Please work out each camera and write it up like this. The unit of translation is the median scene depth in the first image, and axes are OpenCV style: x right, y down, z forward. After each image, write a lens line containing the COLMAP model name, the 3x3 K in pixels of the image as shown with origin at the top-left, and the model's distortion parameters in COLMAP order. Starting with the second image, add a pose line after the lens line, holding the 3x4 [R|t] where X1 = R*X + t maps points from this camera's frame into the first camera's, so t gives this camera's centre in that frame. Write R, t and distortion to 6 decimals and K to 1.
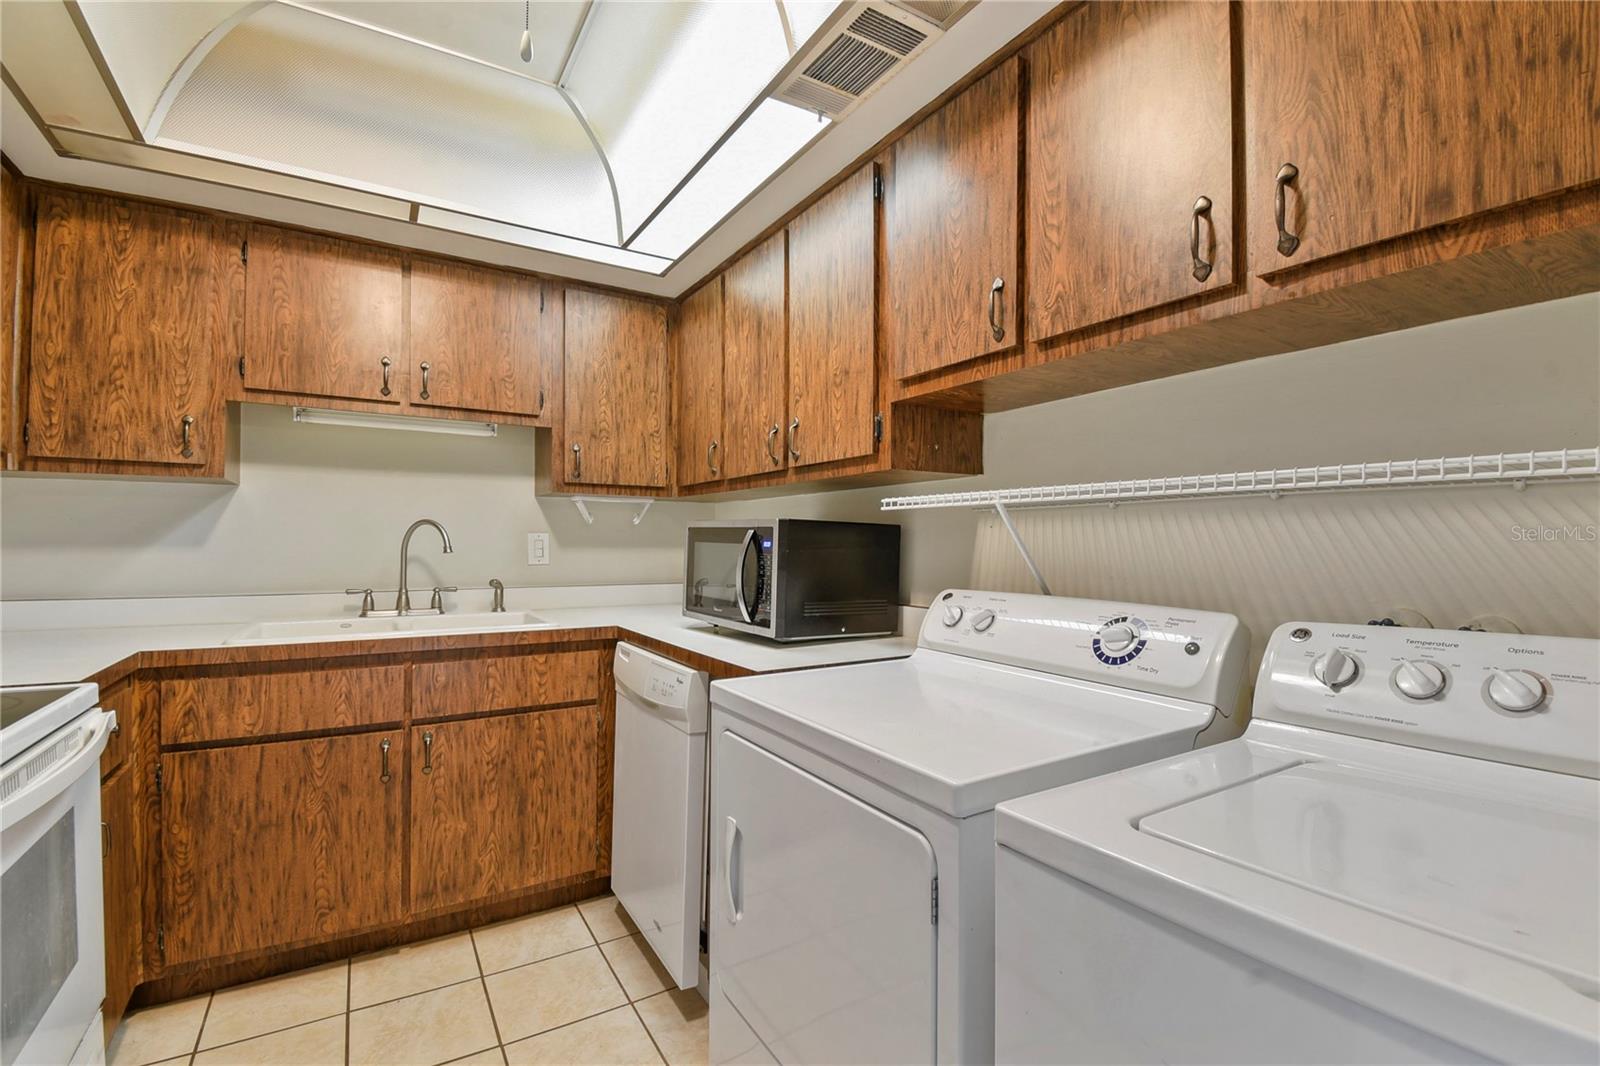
lens RADIAL K [[707.7, 0, 809.1], [0, 707.7, 536.8], [0, 0, 1]] dist [0.019966, -0.027170]
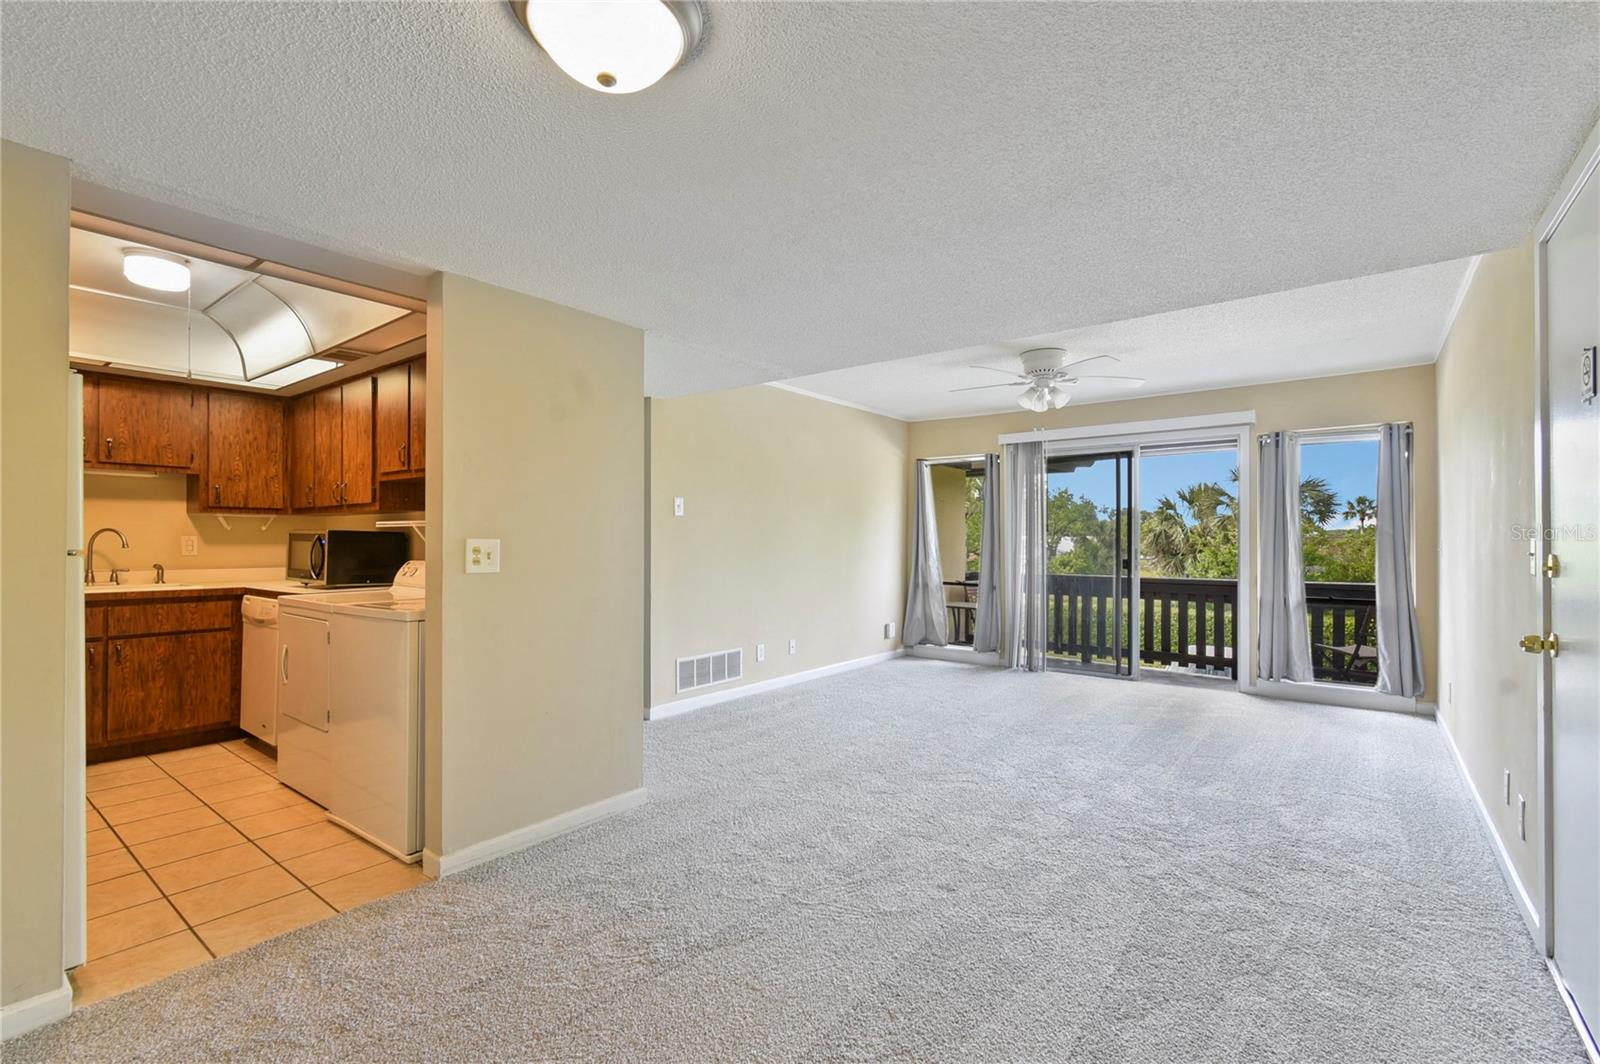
lens RADIAL K [[698.8, 0, 799.1], [0, 698.8, 534.7], [0, 0, 1]] dist [-0.000393, -0.000385]
pose [[0.934726, -0.001887, 0.355365, 0.471391], [0.001233, 0.999997, 0.002067, -0.012592], [-0.355368, -0.001494, 0.934725, -1.314914]]
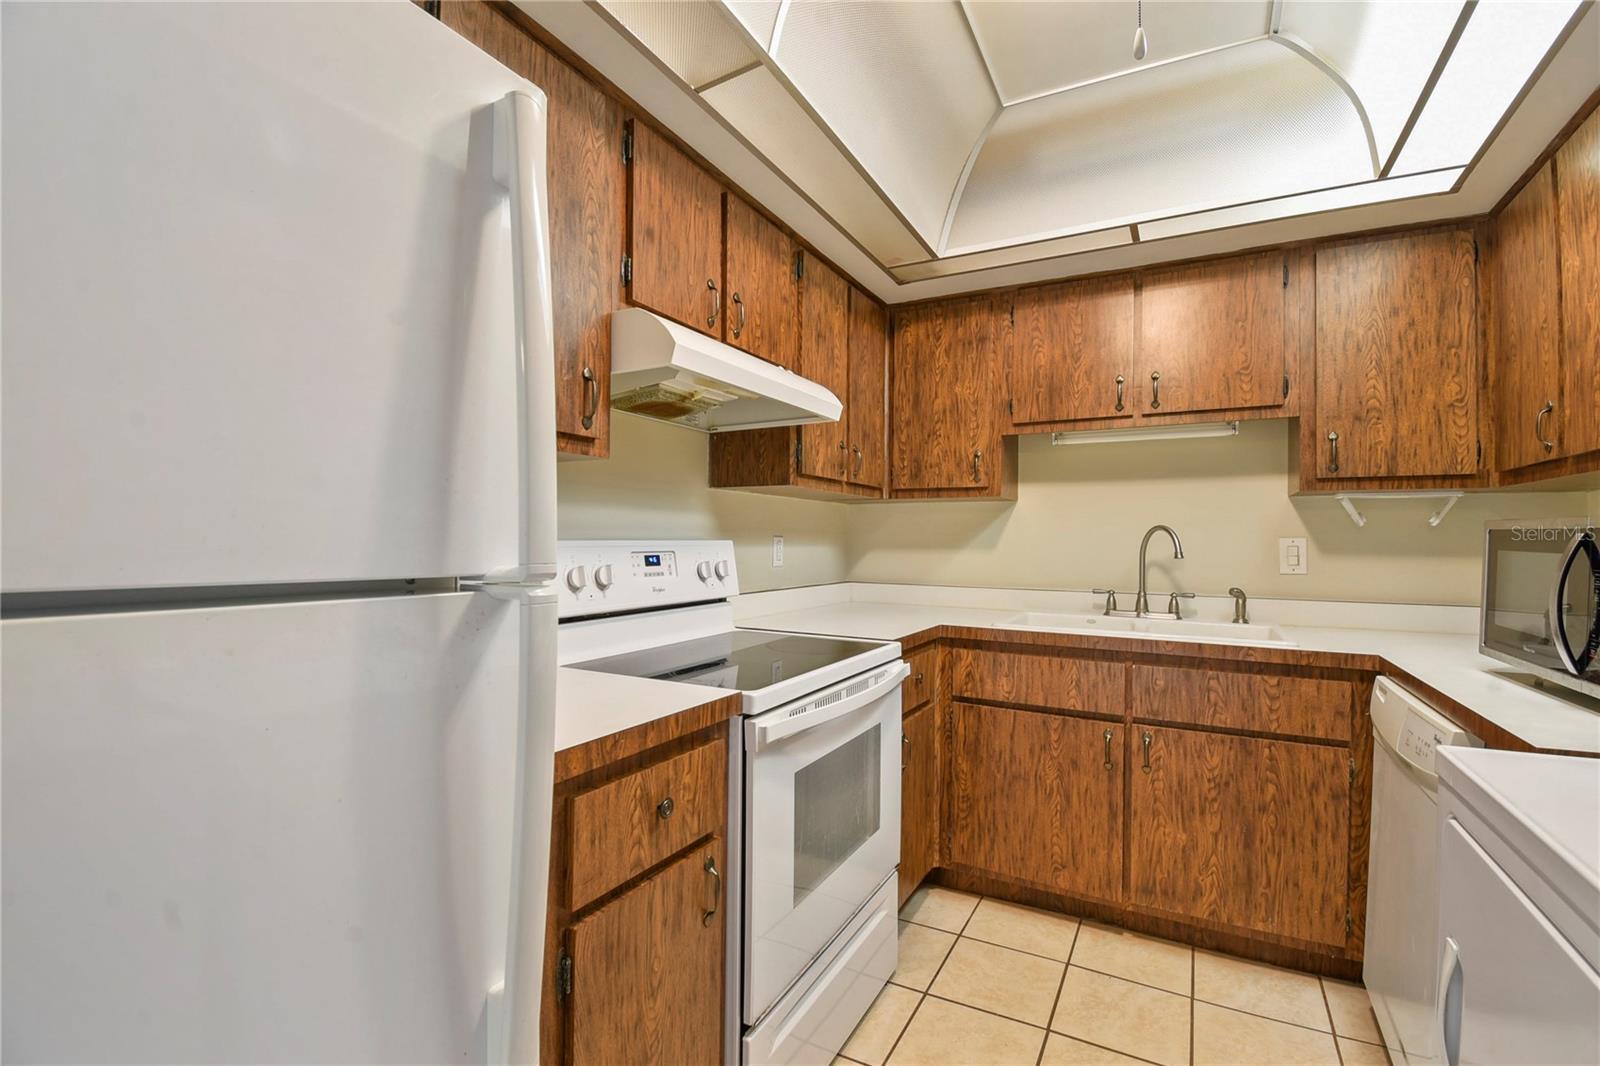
lens RADIAL K [[707.7, 0, 809.1], [0, 707.7, 536.8], [0, 0, 1]] dist [0.019966, -0.027170]
pose [[0.497606, -0.005834, -0.867383, 0.109695], [0.000056, 0.999978, -0.006693, -0.001376], [0.867403, 0.003282, 0.497595, 0.061069]]
